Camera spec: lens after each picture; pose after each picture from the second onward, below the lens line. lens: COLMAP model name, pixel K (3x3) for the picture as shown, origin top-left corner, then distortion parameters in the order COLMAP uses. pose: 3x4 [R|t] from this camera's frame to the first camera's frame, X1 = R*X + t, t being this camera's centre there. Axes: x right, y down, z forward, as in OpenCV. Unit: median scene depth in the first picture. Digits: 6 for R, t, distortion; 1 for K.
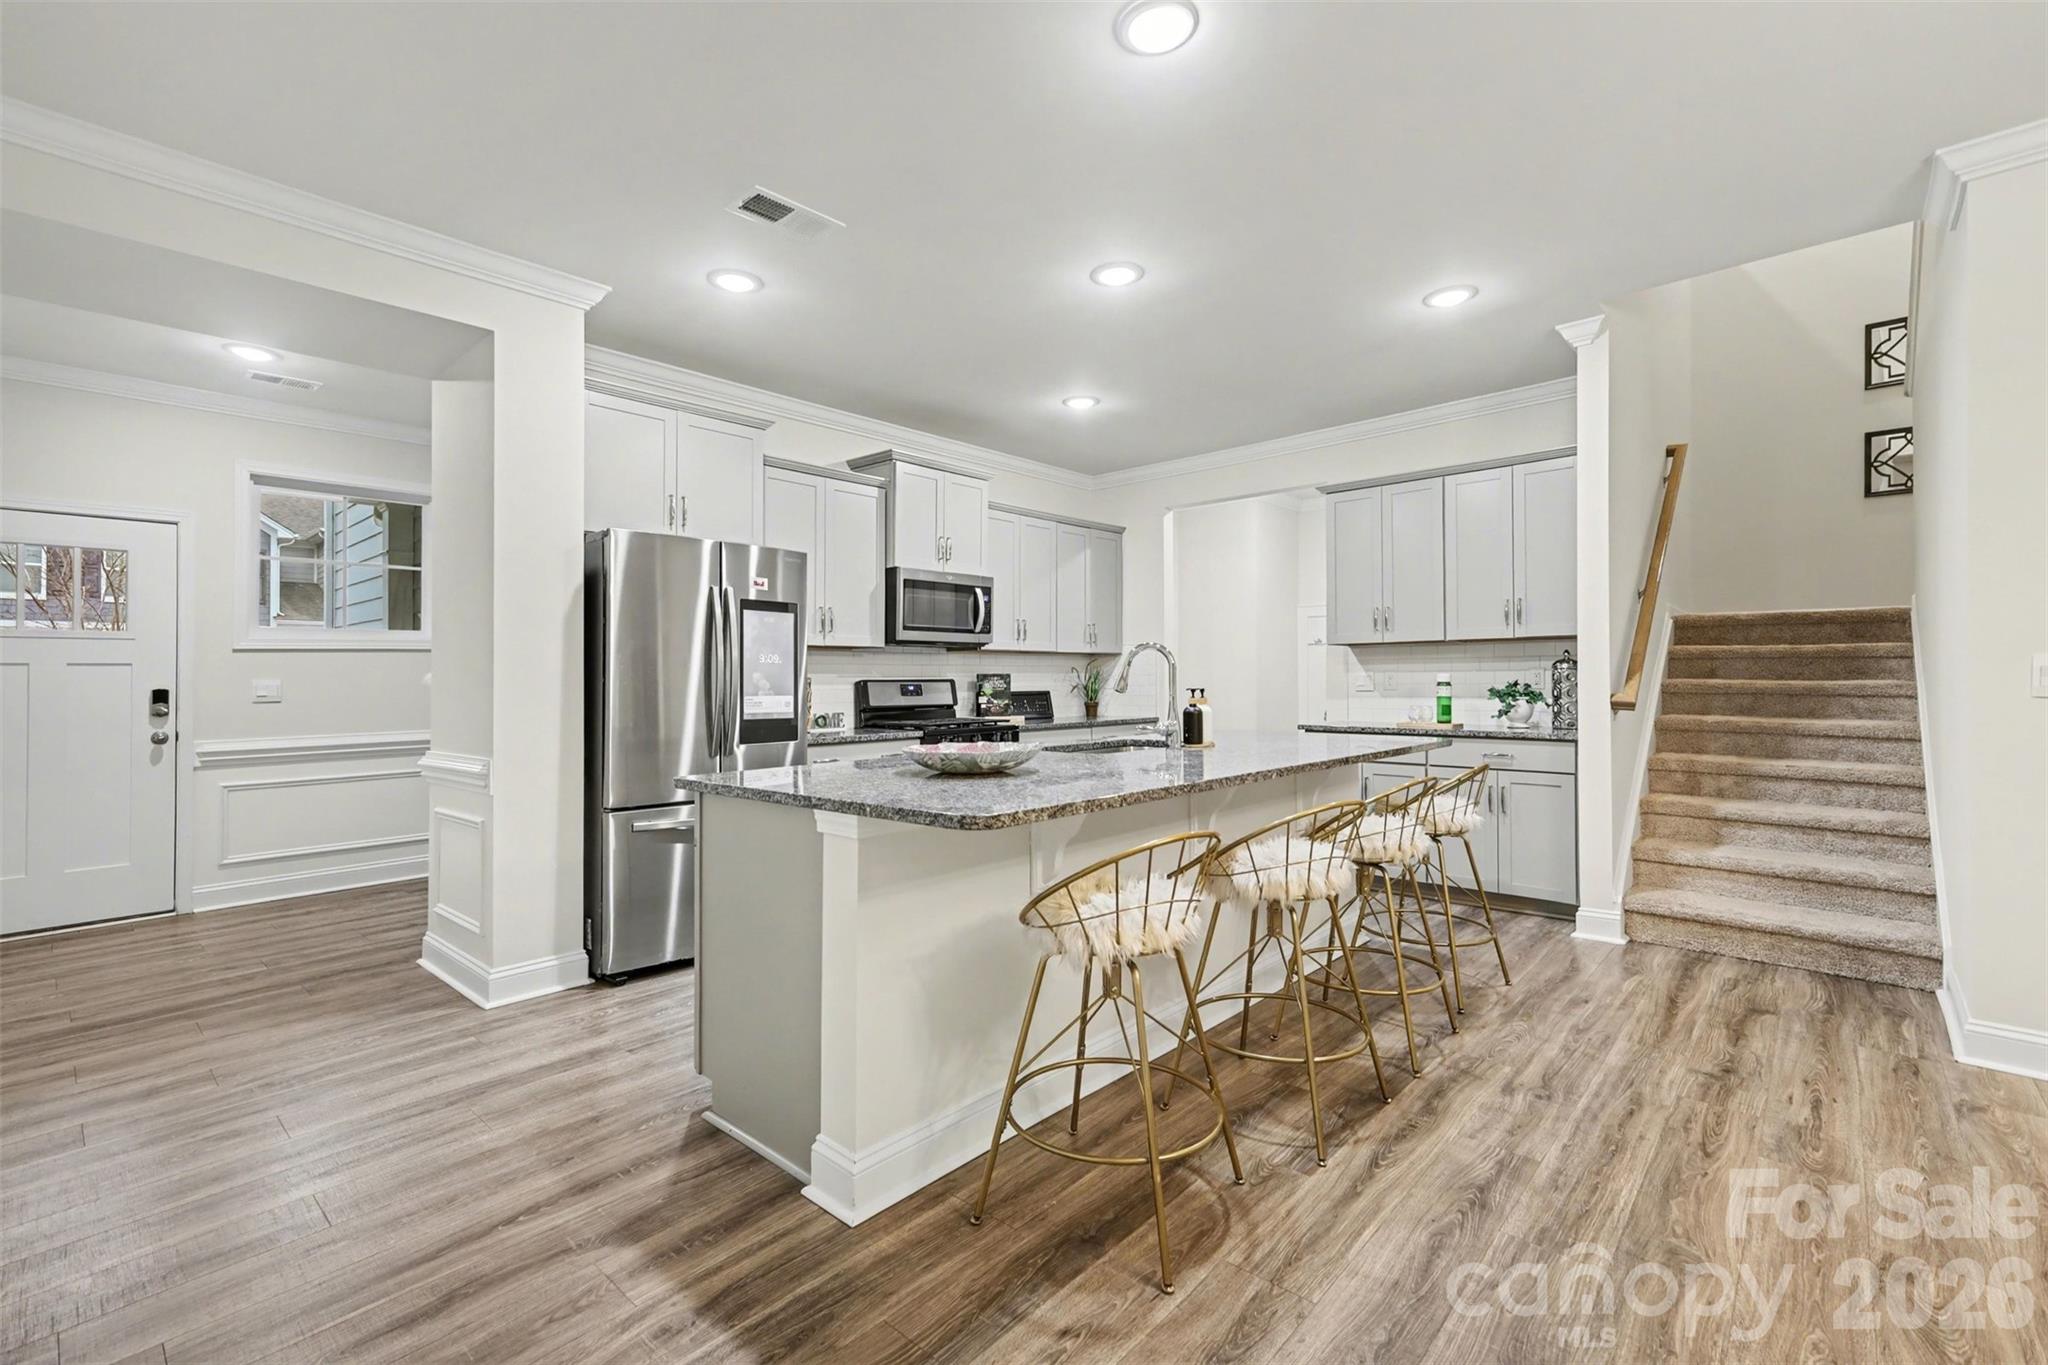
lens RADIAL K [[898.2, 0, 1021.9], [0, 898.2, 674.0], [0, 0, 1]] dist [0.000403, -0.001039]
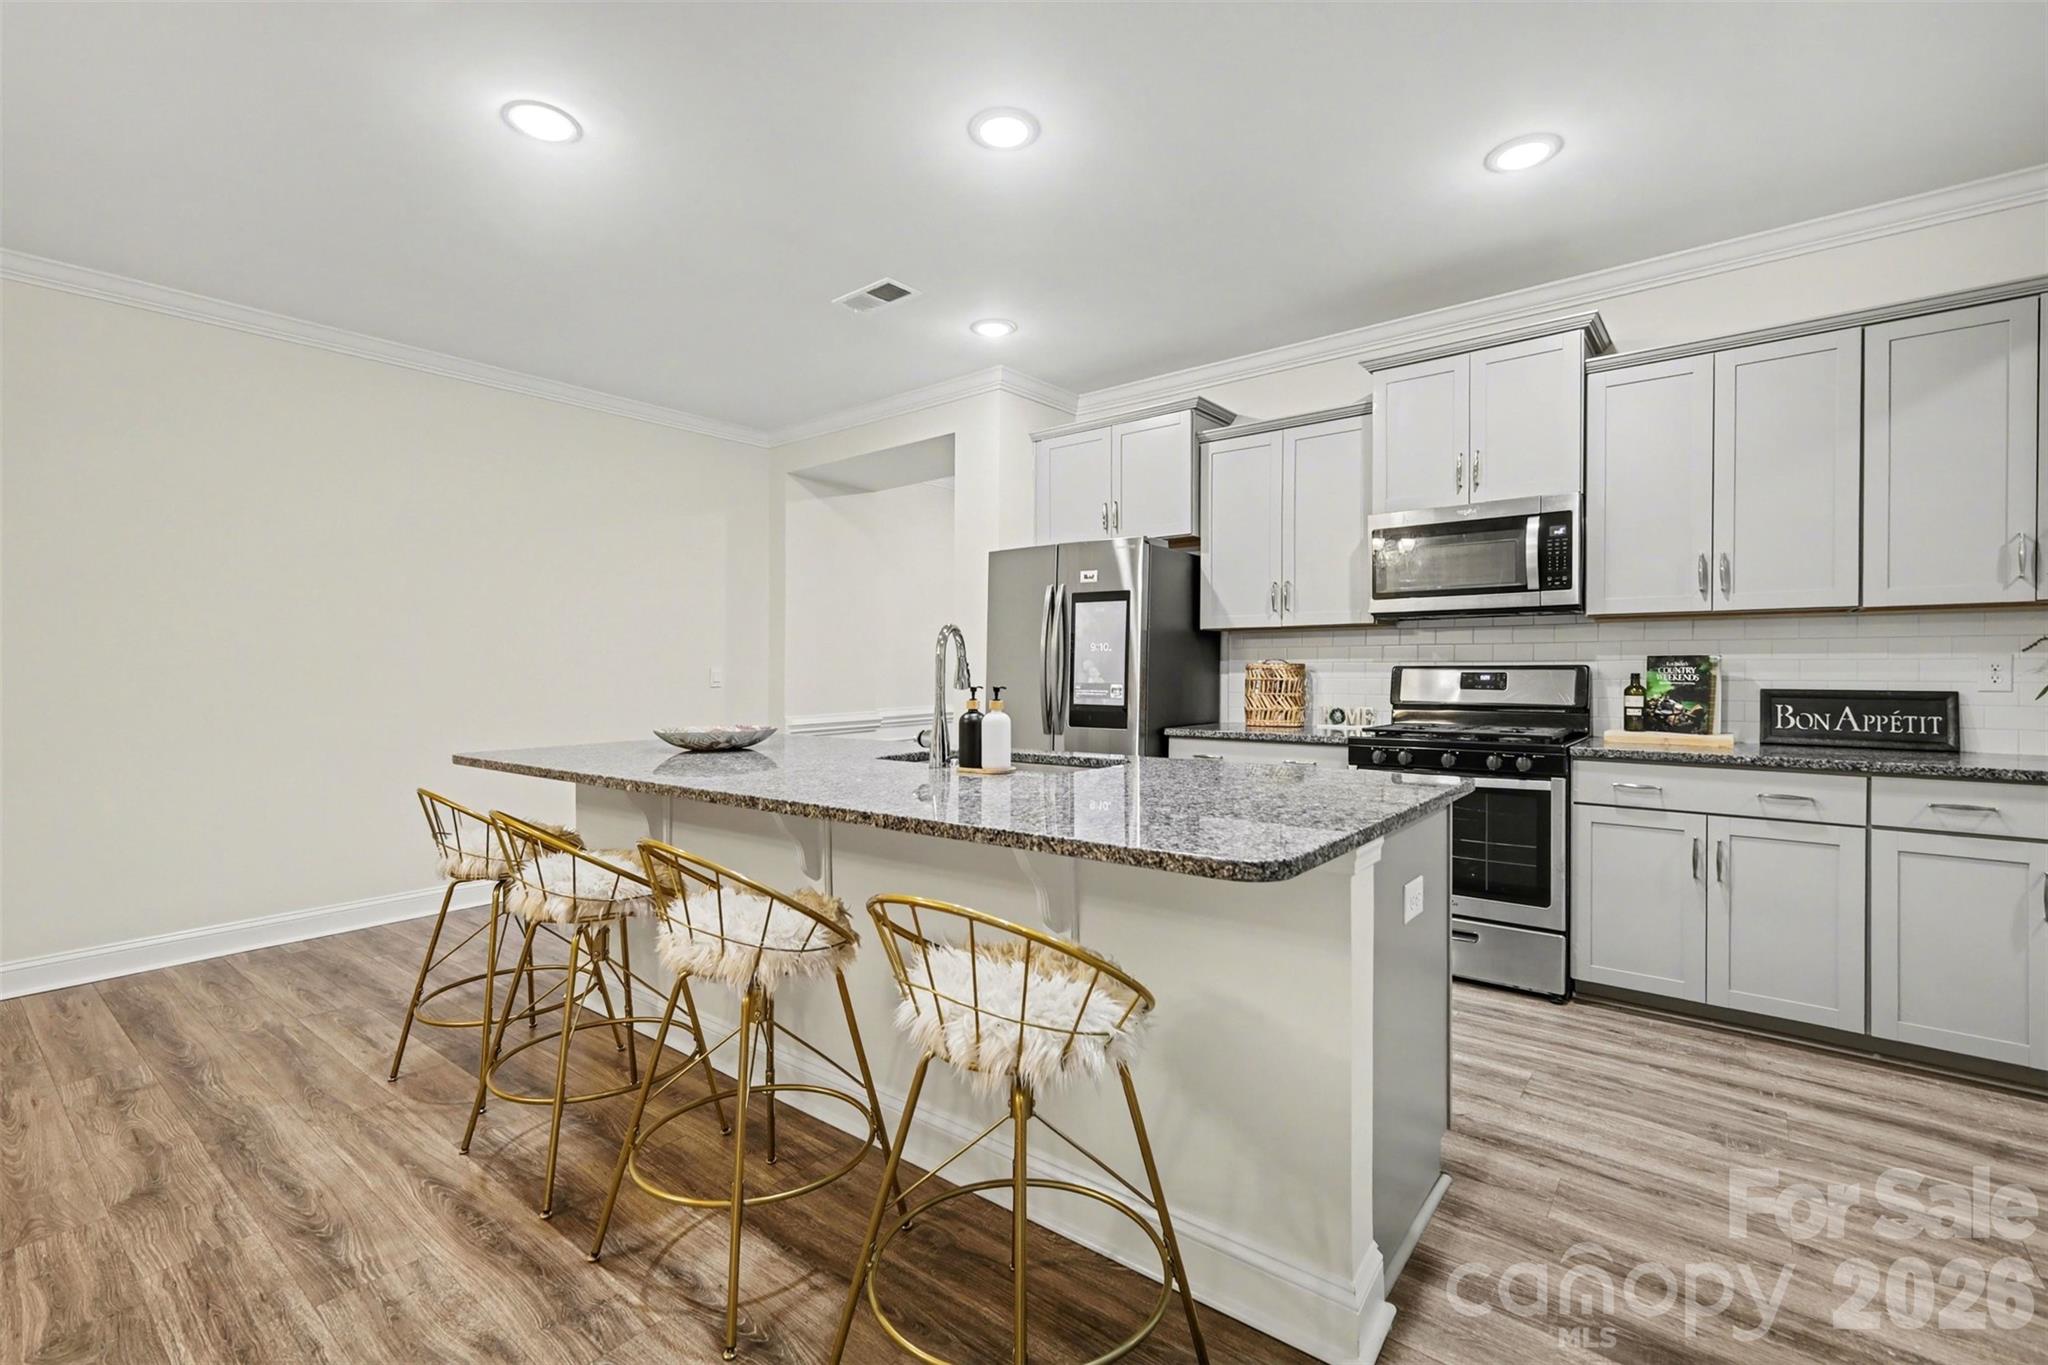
lens RADIAL K [[898.2, 0, 1021.9], [0, 898.2, 674.0], [0, 0, 1]] dist [0.000403, -0.001039]
pose [[0.073288, 0.015998, -0.997183, 1.039121], [0.011809, 0.999787, 0.016907, -0.006177], [0.997241, -0.013015, 0.073083, 1.168892]]
